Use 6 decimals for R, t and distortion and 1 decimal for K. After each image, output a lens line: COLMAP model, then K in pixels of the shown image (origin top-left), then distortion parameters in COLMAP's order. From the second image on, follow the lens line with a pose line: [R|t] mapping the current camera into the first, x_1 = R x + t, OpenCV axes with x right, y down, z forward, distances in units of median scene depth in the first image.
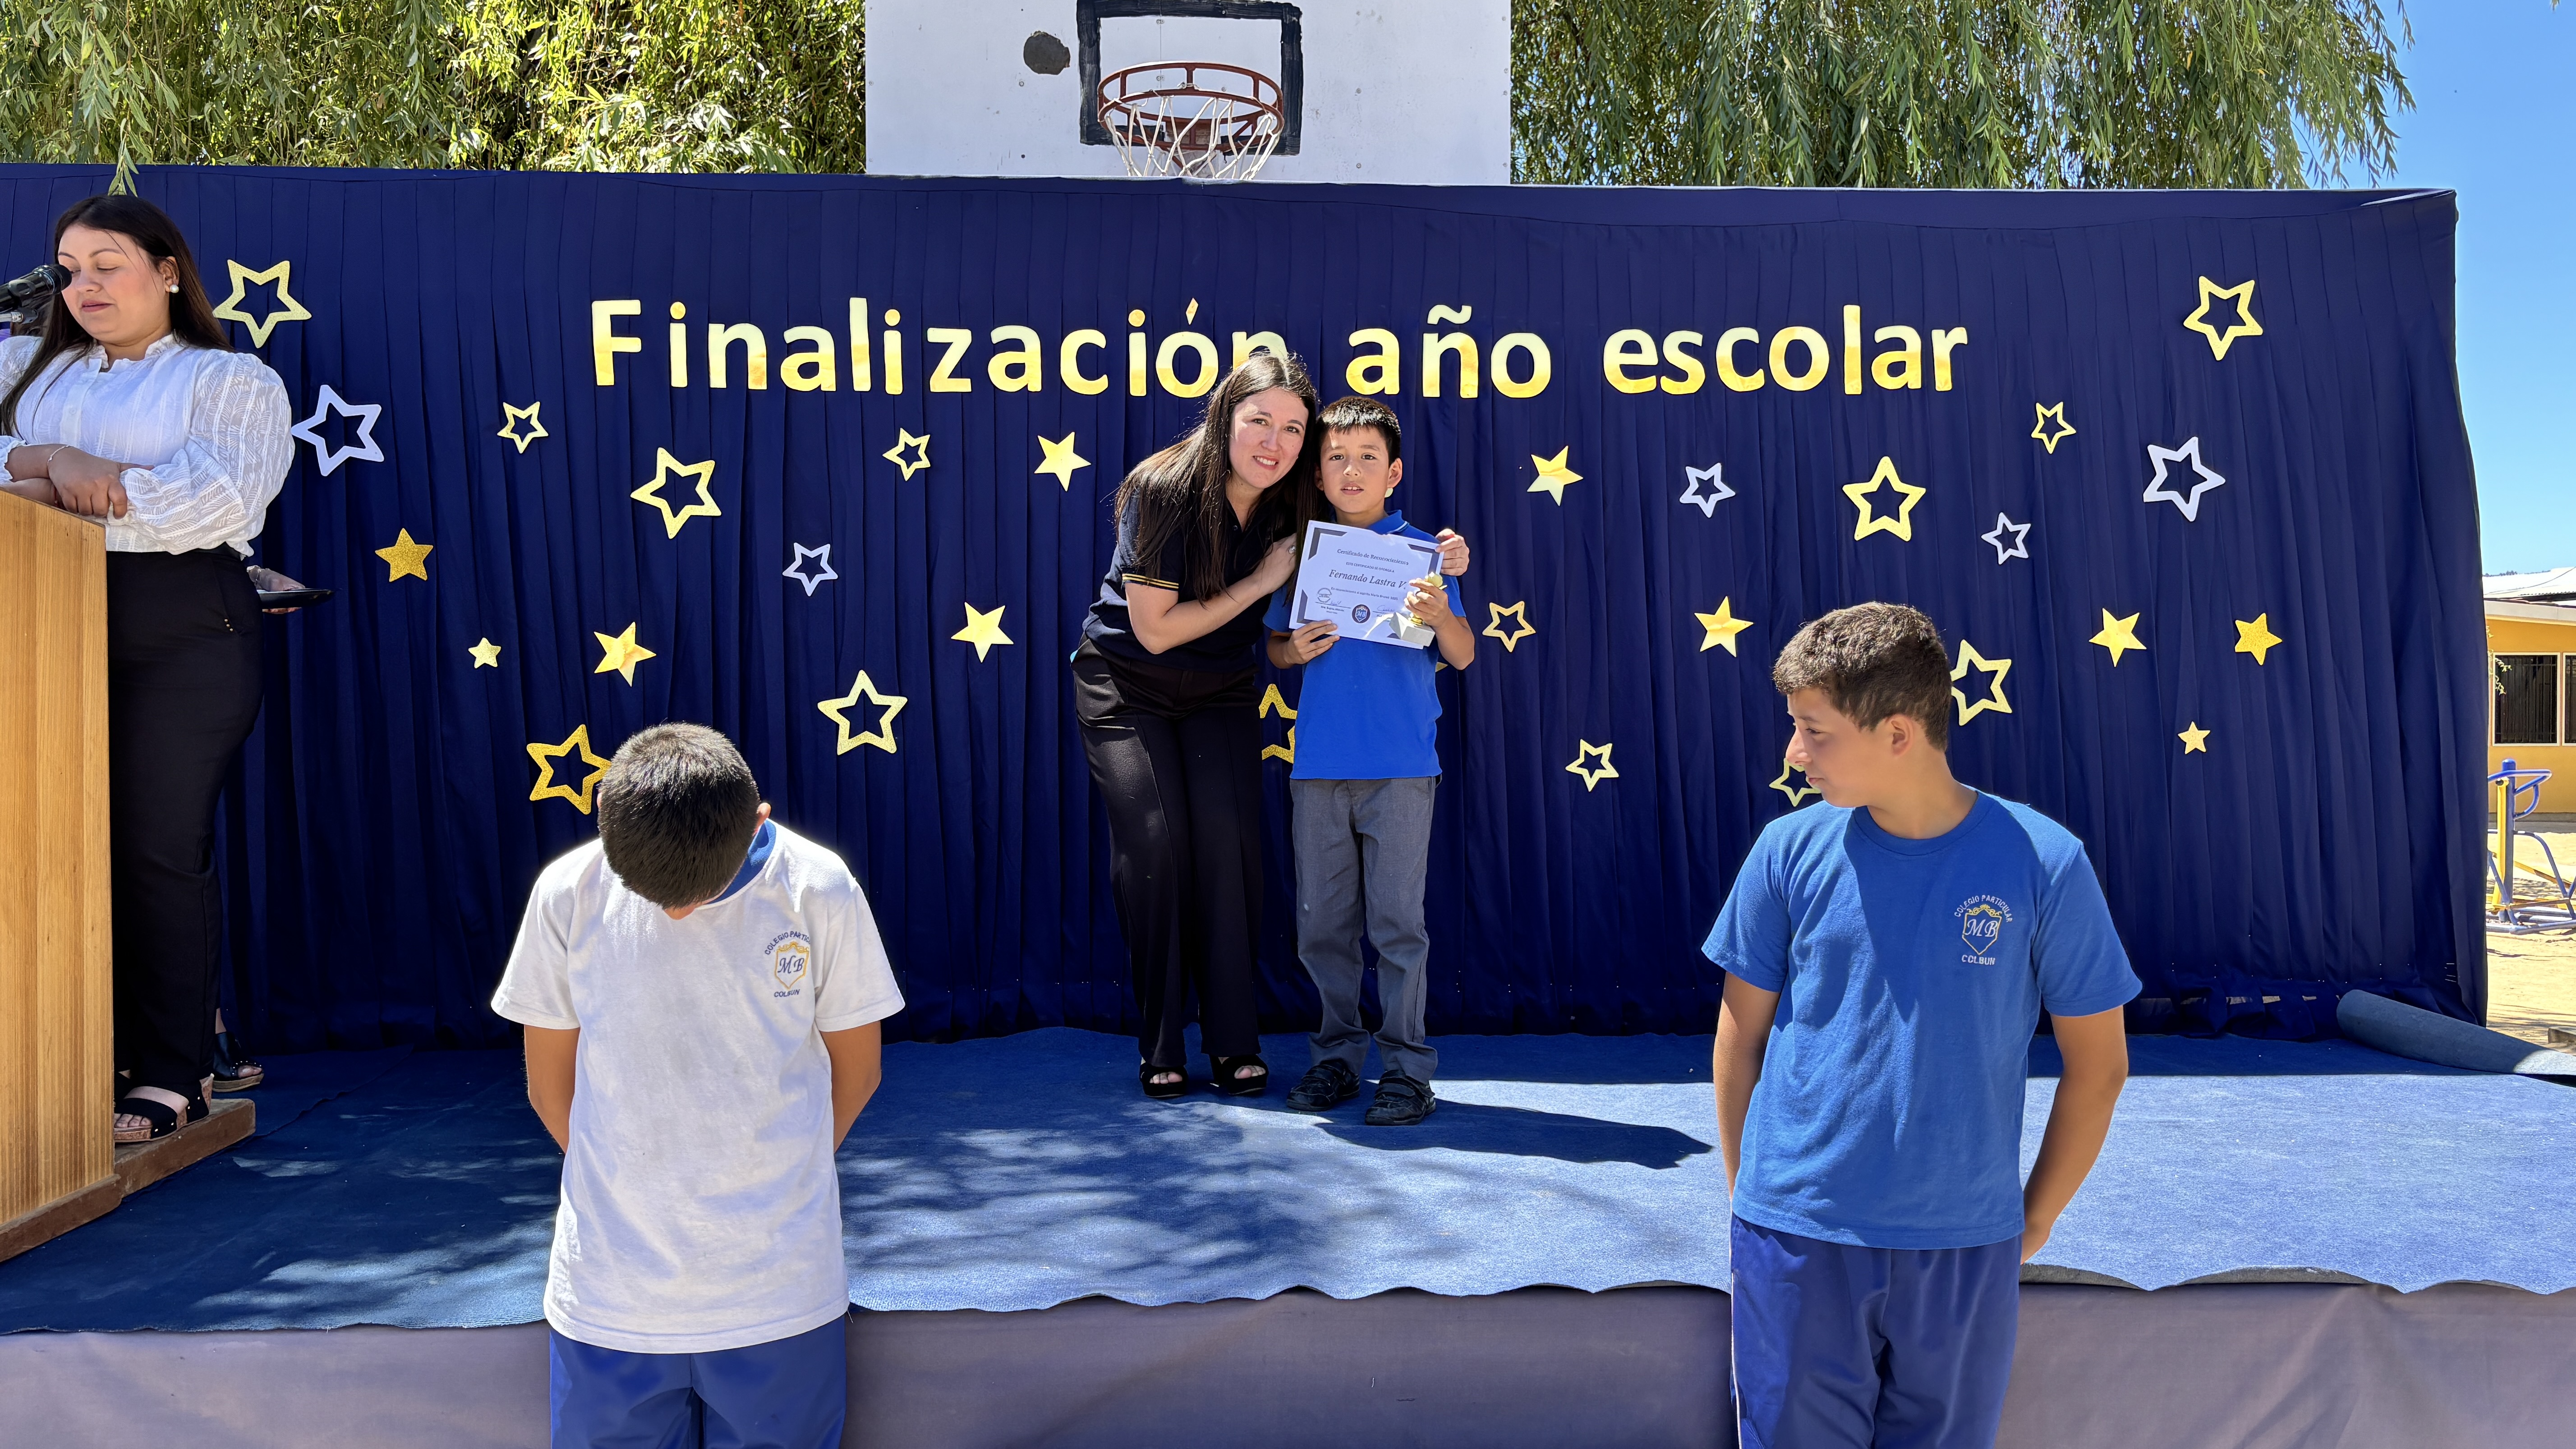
lens RADIAL K [[1907.9, 0, 1282.8], [0, 1907.9, 740.2], [0, 0, 1]] dist [0.042148, -0.033913]
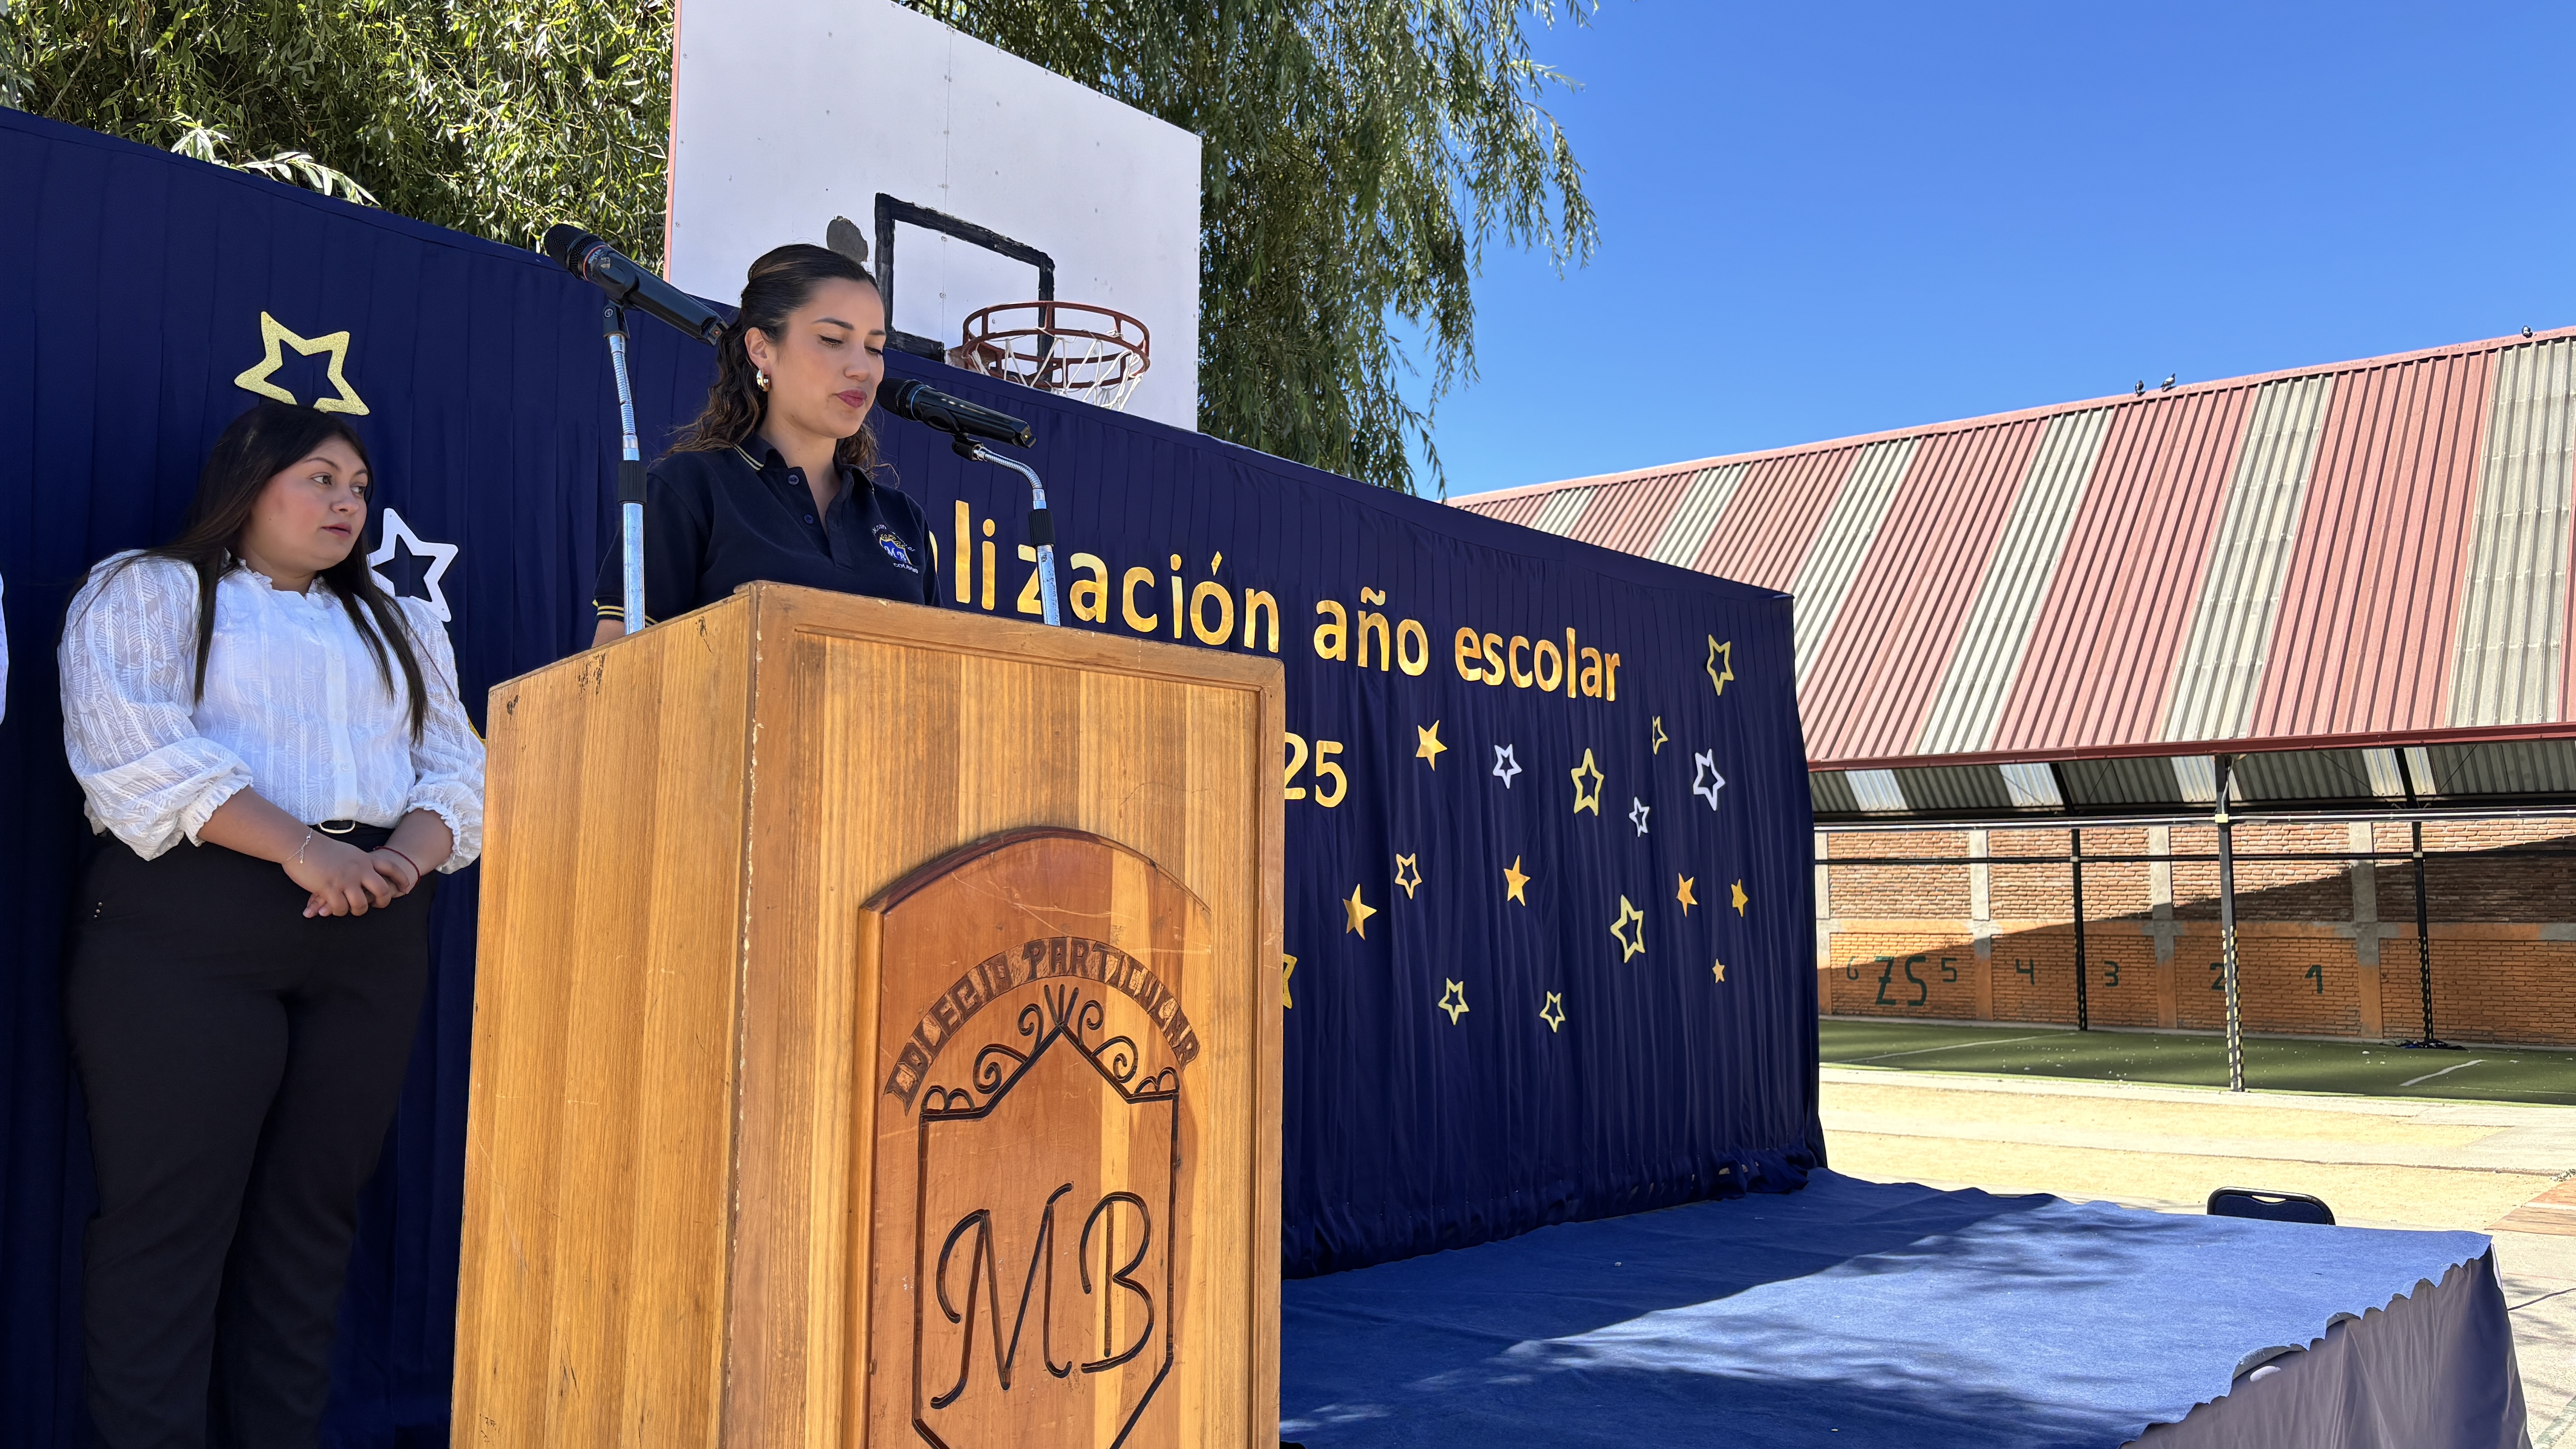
lens RADIAL K [[1914.8, 0, 1293.1], [0, 1914.8, 729.6], [0, 0, 1]] dist [0.072716, -0.085637]
pose [[0.701268, 0.074162, 0.709029, -0.731832], [0.012489, 0.993144, -0.116232, -0.015953], [-0.712788, 0.090365, 0.695534, 0.262429]]
